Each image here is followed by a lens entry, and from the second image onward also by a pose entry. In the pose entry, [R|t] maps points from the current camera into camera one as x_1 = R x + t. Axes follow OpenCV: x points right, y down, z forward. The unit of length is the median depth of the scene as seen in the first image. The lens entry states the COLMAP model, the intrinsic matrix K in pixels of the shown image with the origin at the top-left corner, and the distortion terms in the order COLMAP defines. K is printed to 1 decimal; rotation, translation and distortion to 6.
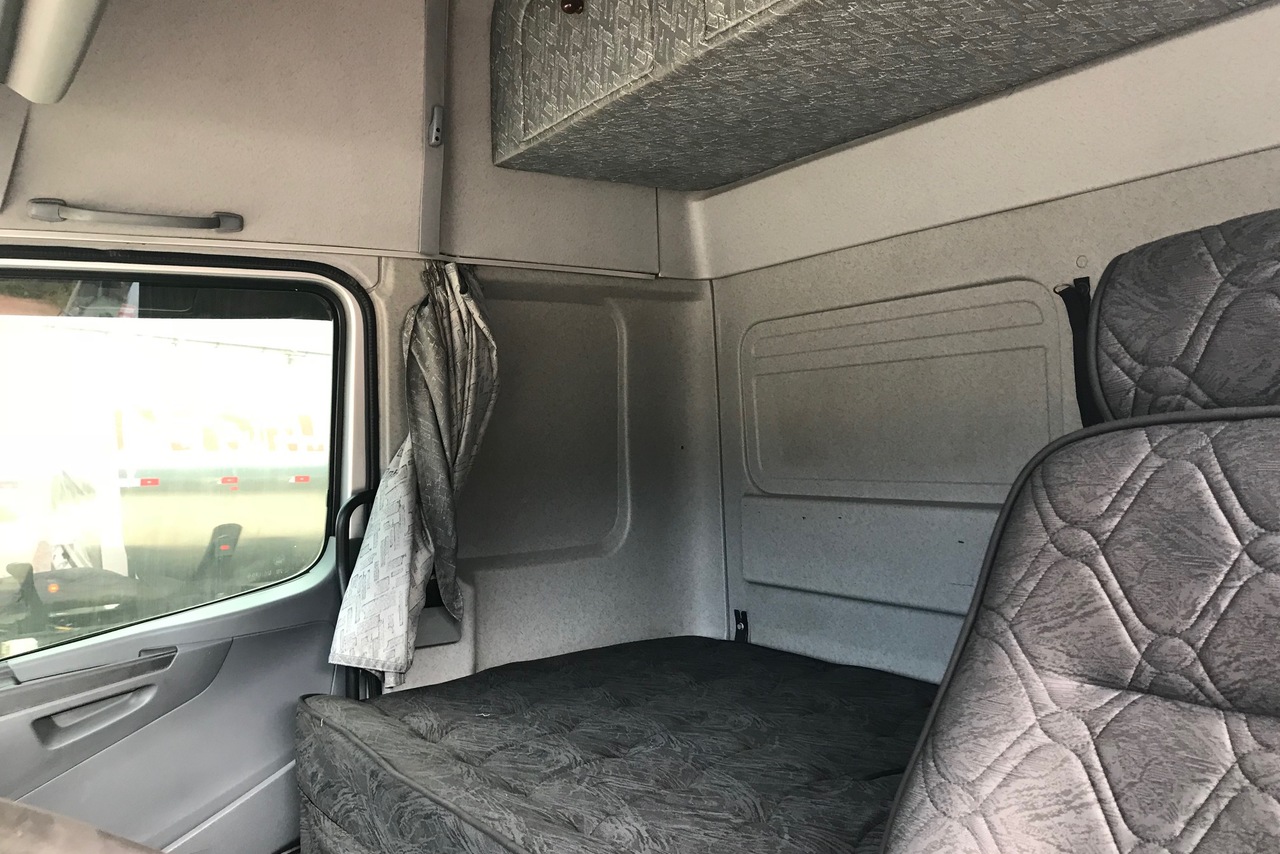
lens RADIAL K [[1048.0, 0, 640.0], [0, 1048.0, 427.0], [0, 0, 1]] dist [0.086337, -0.164034]
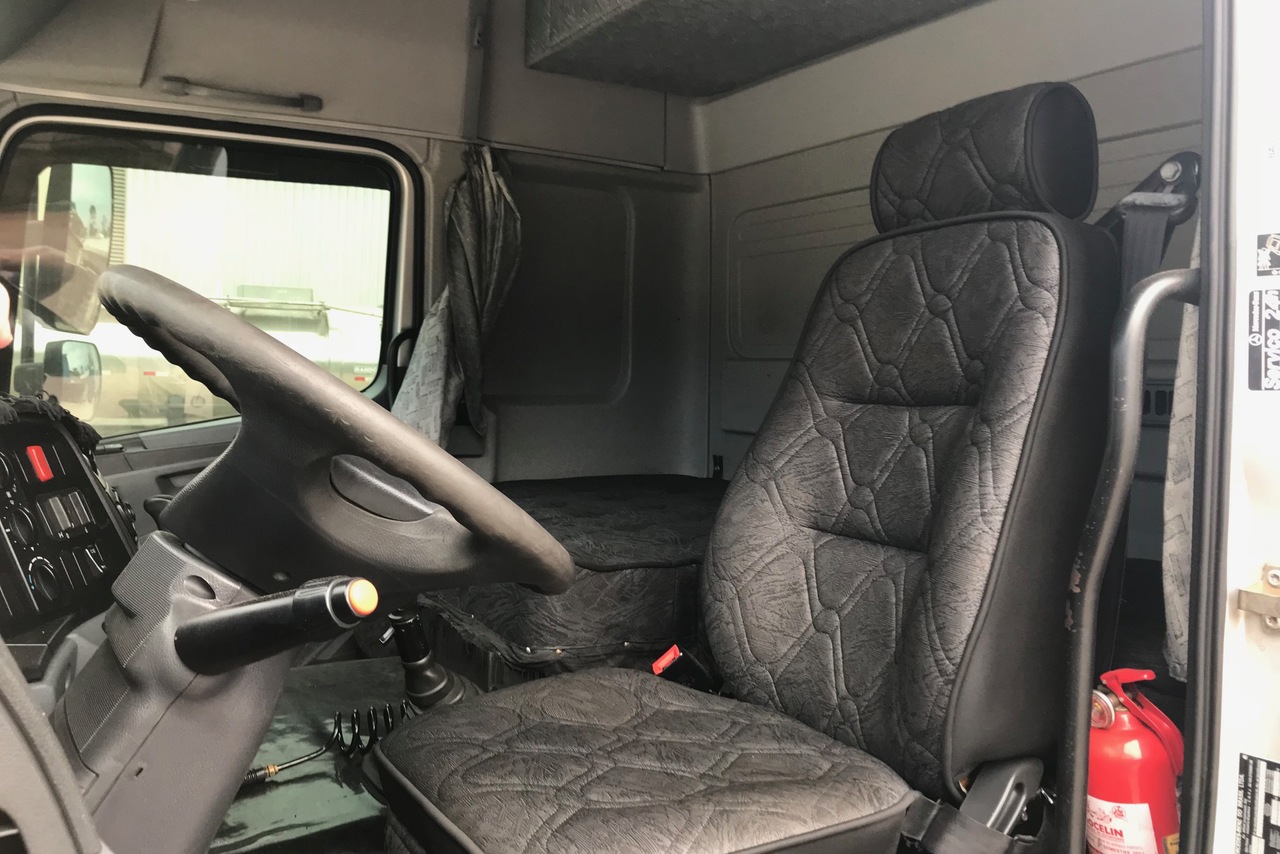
lens RADIAL K [[1022.3, 0, 640.0], [0, 1022.3, 427.0], [0, 0, 1]] dist [0.057050, -0.127212]
pose [[0.997470, 0.053246, -0.047107, 0.074392], [-0.049484, 0.995747, 0.077709, 0.069309], [0.051045, -0.075181, 0.995863, -0.210360]]
